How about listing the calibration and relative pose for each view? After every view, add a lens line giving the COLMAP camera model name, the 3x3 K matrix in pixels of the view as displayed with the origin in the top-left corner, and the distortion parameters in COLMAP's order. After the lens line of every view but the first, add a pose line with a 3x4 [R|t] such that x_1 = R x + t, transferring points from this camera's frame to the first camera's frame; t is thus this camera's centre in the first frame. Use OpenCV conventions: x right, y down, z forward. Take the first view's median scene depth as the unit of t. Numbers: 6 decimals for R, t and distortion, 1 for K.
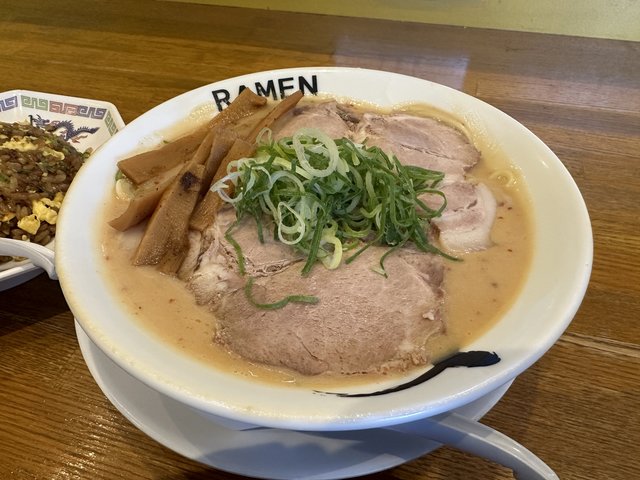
lens RADIAL K [[445.5, 0, 320.0], [0, 445.5, 240.0], [0, 0, 1]] dist [-0.002242, 0.000926]
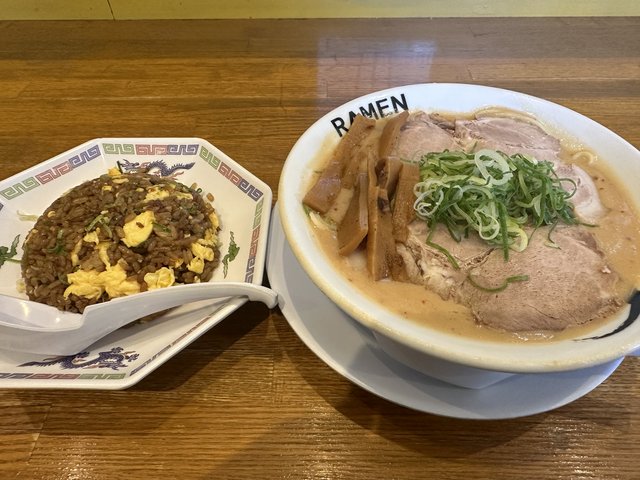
lens RADIAL K [[445.6, 0, 318.4], [0, 445.6, 200.4], [0, 0, 1]] dist [-0.003083, -0.001936]
pose [[0.963984, -0.182530, 0.193437, -0.523940], [0.185596, 0.982623, 0.002308, -0.133372], [-0.190497, 0.033676, 0.981110, -0.130935]]
